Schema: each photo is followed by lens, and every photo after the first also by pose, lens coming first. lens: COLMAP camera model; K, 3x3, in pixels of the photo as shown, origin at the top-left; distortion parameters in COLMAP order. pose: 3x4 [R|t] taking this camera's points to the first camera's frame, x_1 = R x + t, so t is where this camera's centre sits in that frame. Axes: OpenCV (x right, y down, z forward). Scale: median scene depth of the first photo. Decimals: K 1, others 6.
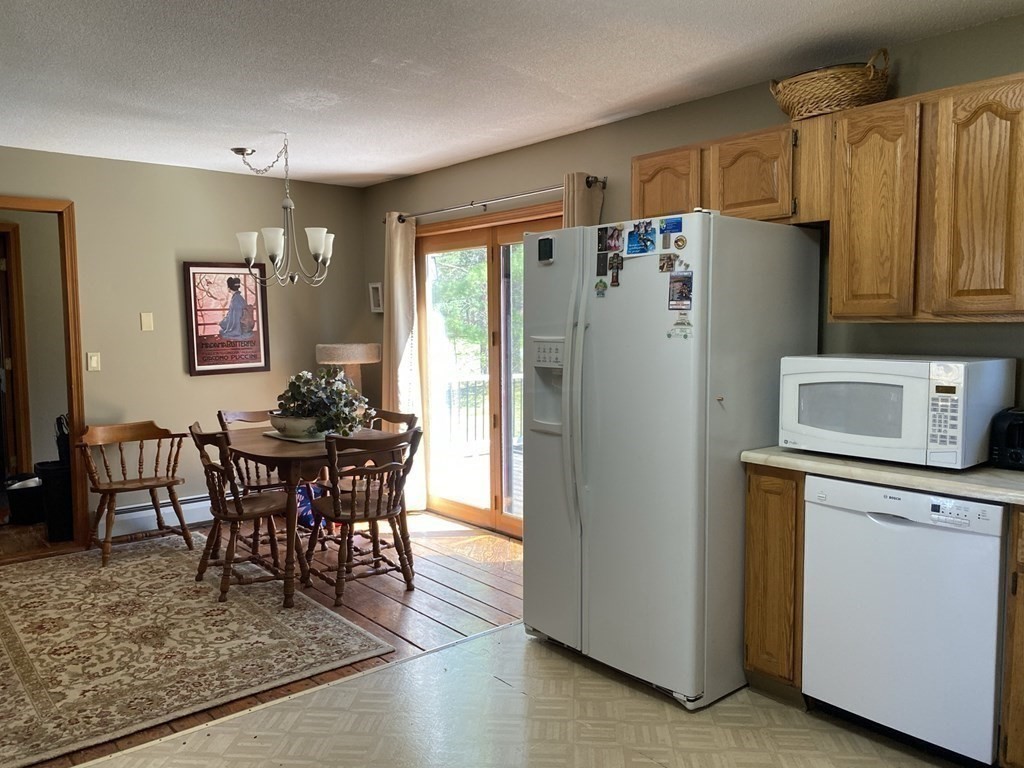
lens RADIAL K [[785.6, 0, 505.3], [0, 785.6, 382.2], [0, 0, 1]] dist [0.014790, 0.005163]
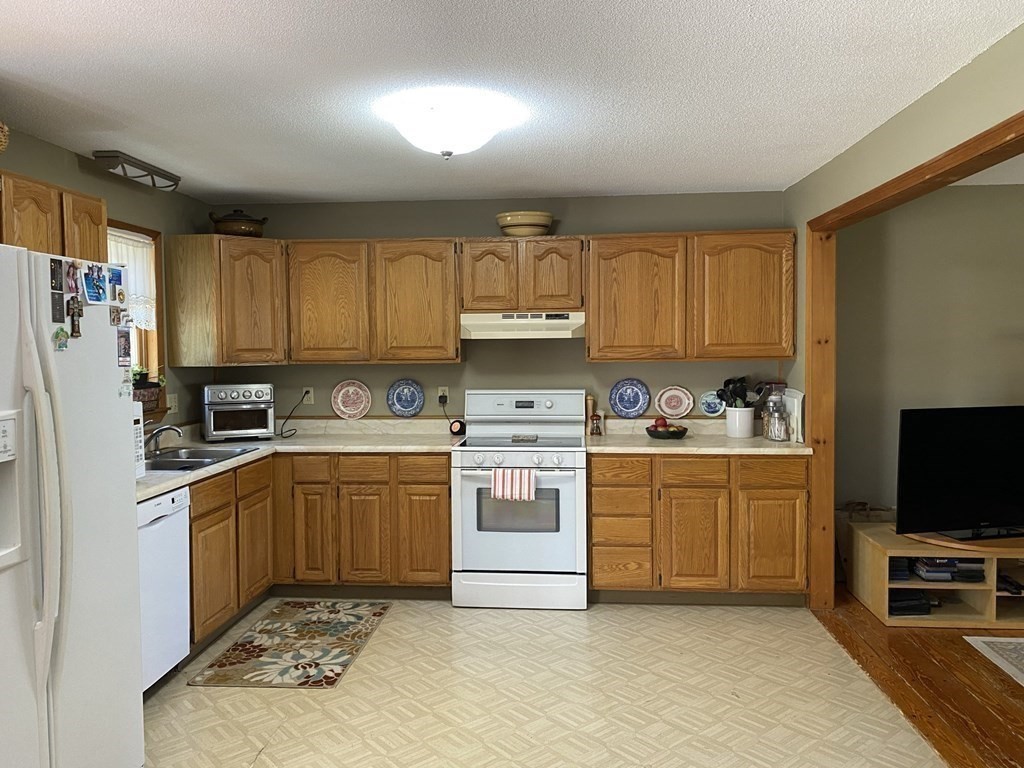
lens RADIAL K [[785.6, 0, 505.3], [0, 785.6, 382.2], [0, 0, 1]] dist [0.014790, 0.005163]
pose [[-0.708050, -0.022288, 0.705810, -0.446209], [0.068149, 0.992680, 0.099713, -0.078540], [-0.702866, 0.118702, -0.701348, 0.773889]]
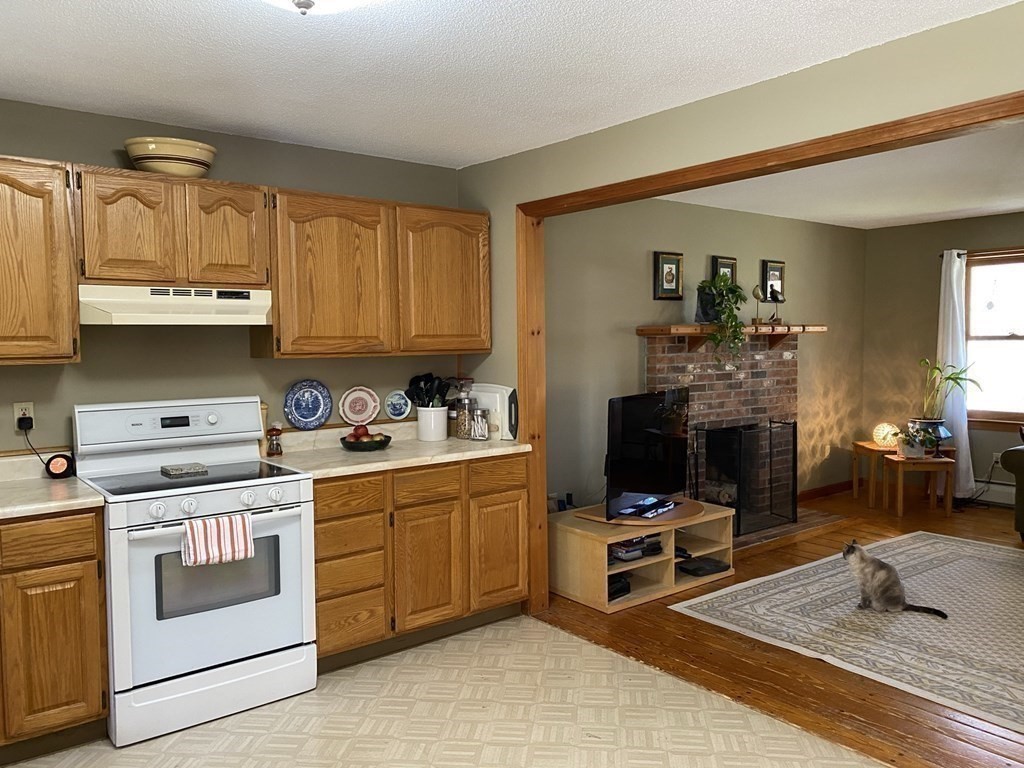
lens RADIAL K [[790.2, 0, 529.2], [0, 790.2, 384.2], [0, 0, 1]] dist [0.080607, -0.122814]
pose [[-0.999853, 0.013624, 0.010399, -0.056709], [0.014917, 0.990526, 0.136515, -0.072384], [-0.008440, 0.136650, -0.990583, 0.745089]]
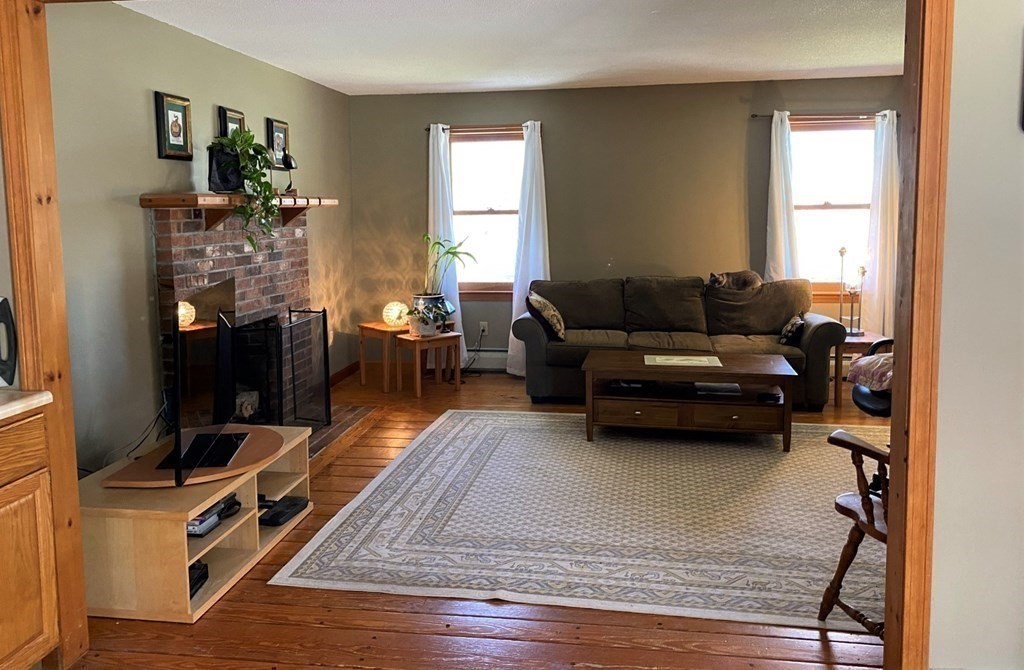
lens RADIAL K [[790.6, 0, 505.6], [0, 790.6, 288.8], [0, 0, 1]] dist [-0.004212, -0.007417]
pose [[-0.748158, 0.080217, -0.658654, 0.061947], [-0.036097, 0.986275, 0.161120, -0.044615], [0.662538, 0.144318, -0.734993, 0.446112]]
